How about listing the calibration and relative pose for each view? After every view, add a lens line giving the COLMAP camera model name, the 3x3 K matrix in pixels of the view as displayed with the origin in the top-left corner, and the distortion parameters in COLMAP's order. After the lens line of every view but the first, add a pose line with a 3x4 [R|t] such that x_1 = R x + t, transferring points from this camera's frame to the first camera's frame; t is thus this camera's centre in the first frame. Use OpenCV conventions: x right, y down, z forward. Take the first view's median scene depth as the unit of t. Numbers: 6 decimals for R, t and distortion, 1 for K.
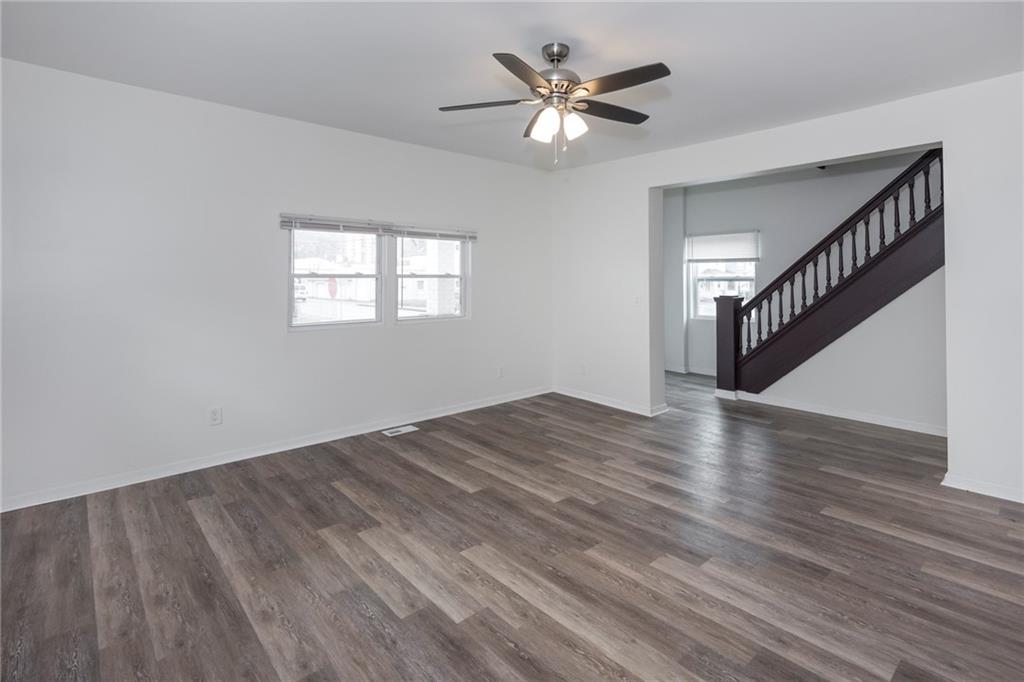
lens RADIAL K [[500.1, 0, 510.7], [0, 500.1, 311.9], [0, 0, 1]] dist [0.001567, 0.000374]
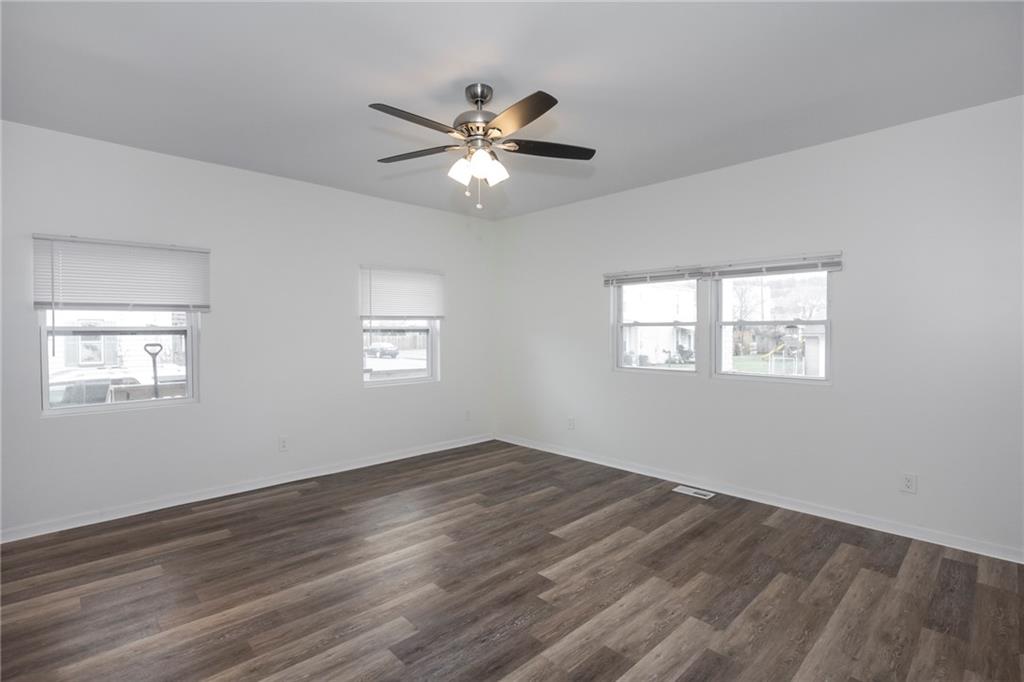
lens RADIAL K [[483.3, 0, 492.4], [0, 483.3, 341.8], [0, 0, 1]] dist [0.000941, 0.000236]
pose [[0.025057, 0.022993, -0.999422, 0.938329], [-0.067346, 0.997503, 0.021261, -0.043824], [0.997415, 0.066774, 0.026543, 0.868024]]
